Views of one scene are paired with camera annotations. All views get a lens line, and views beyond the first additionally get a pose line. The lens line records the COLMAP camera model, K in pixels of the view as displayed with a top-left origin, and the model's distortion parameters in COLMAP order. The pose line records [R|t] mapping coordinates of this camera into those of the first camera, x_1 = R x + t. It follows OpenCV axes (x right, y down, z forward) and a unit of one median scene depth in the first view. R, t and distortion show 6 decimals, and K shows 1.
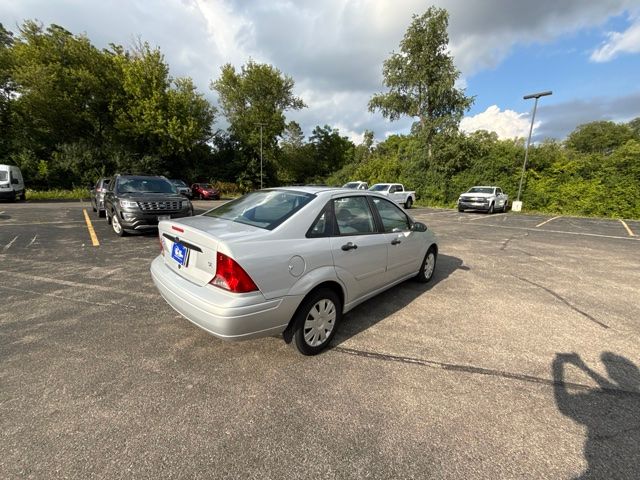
lens RADIAL K [[254.1, 0, 321.6], [0, 254.1, 242.9], [0, 0, 1]] dist [0.000125, -0.000312]
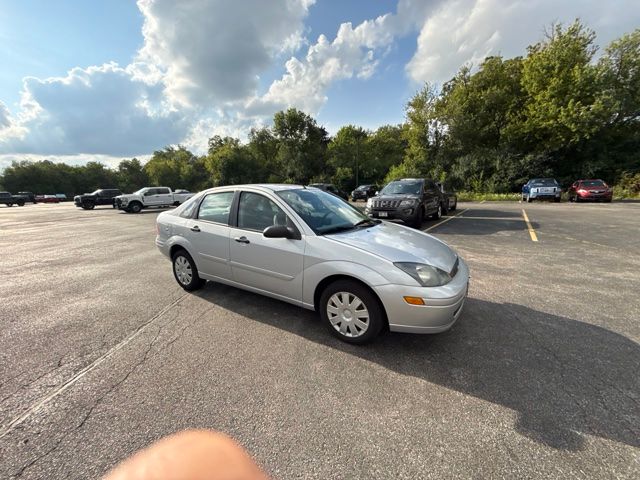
lens RADIAL K [[254.1, 0, 321.9], [0, 254.1, 243.2], [0, 0, 1]] dist [0.000125, -0.000312]
pose [[0.175494, 0.164032, -0.970719, 0.149090], [-0.172783, 0.975849, 0.133662, -0.019966], [0.969200, 0.144267, 0.199598, 0.132043]]
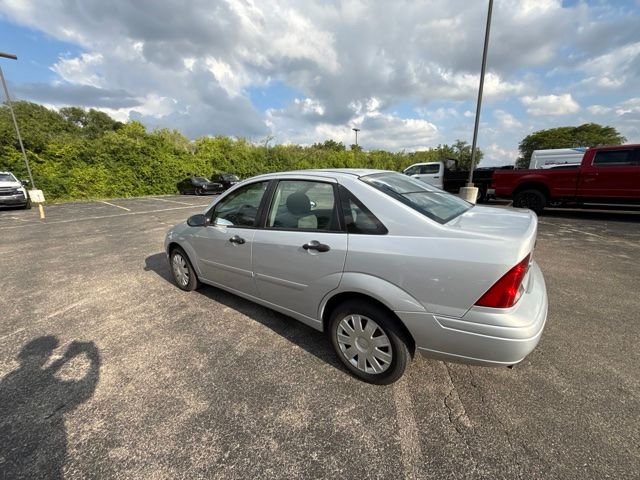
lens RADIAL K [[254.1, 0, 321.5], [0, 254.1, 241.5], [0, 0, 1]] dist [0.000125, -0.000312]
pose [[-0.088186, -0.272625, 0.958071, -0.104051], [0.223399, 0.931904, 0.285742, -0.030181], [-0.970730, 0.239230, -0.021276, 0.135086]]
